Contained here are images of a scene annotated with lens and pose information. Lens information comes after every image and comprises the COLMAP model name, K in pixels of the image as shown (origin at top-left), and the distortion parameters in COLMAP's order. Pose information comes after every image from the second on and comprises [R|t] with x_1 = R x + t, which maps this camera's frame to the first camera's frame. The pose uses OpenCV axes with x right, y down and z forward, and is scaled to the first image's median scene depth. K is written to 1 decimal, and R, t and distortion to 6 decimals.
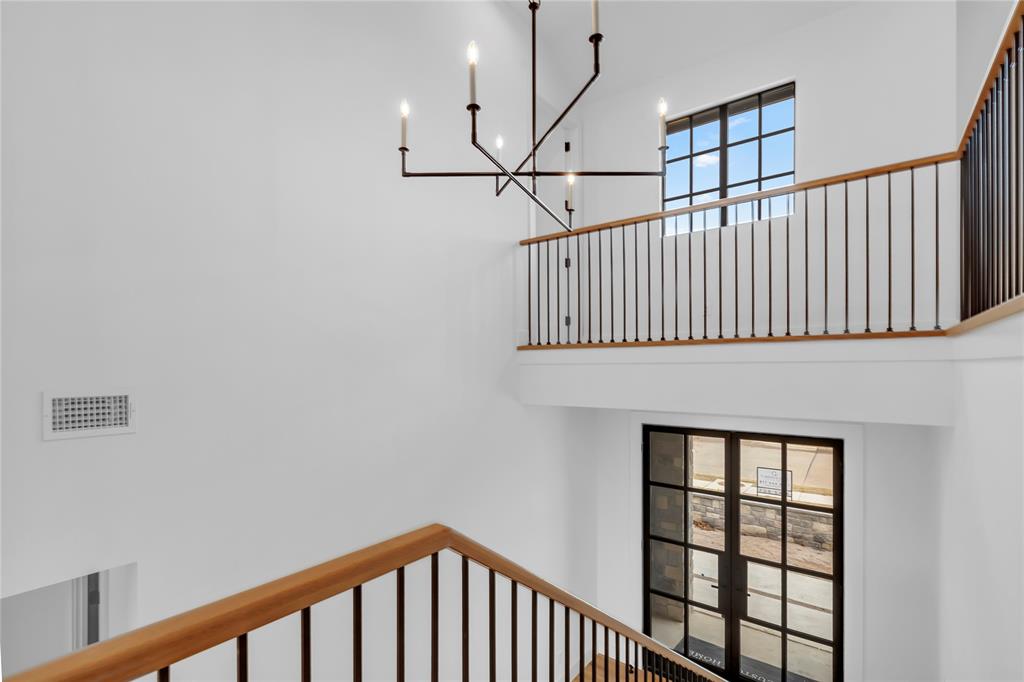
lens RADIAL K [[474.8, 0, 508.2], [0, 474.8, 372.0], [0, 0, 1]] dist [-0.000373, -0.000090]
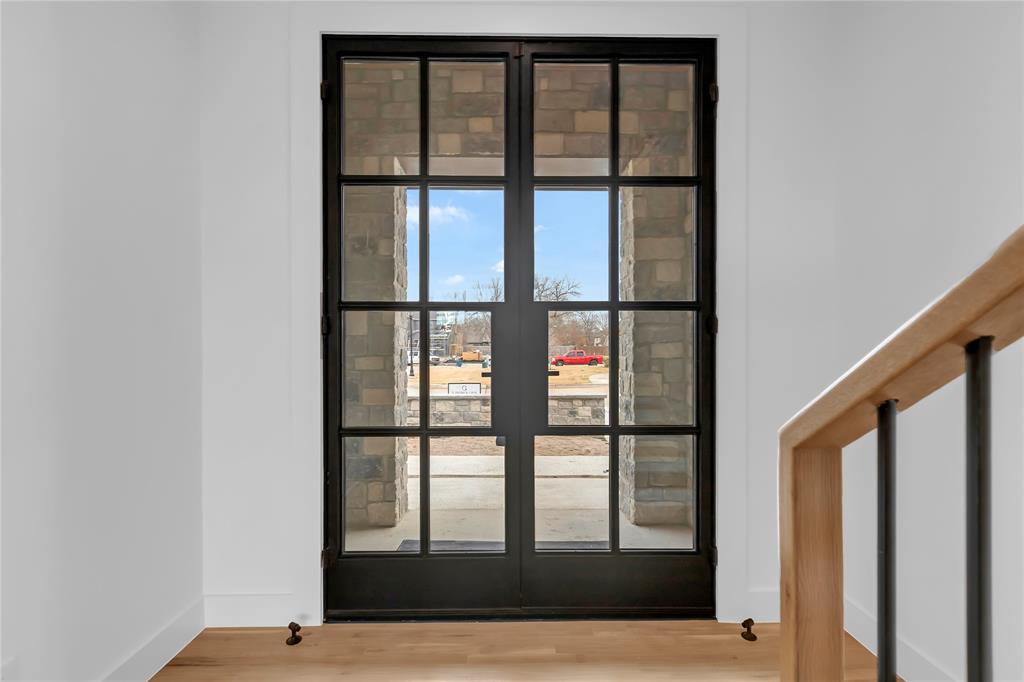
lens RADIAL K [[475.7, 0, 513.0], [0, 475.7, 345.7], [0, 0, 1]] dist [-0.001180, -0.000029]
pose [[0.789039, 0.002132, 0.614339, 0.172194], [-0.001247, 0.999997, -0.001869, 0.418569], [-0.614341, 0.000709, 0.789040, 0.617784]]
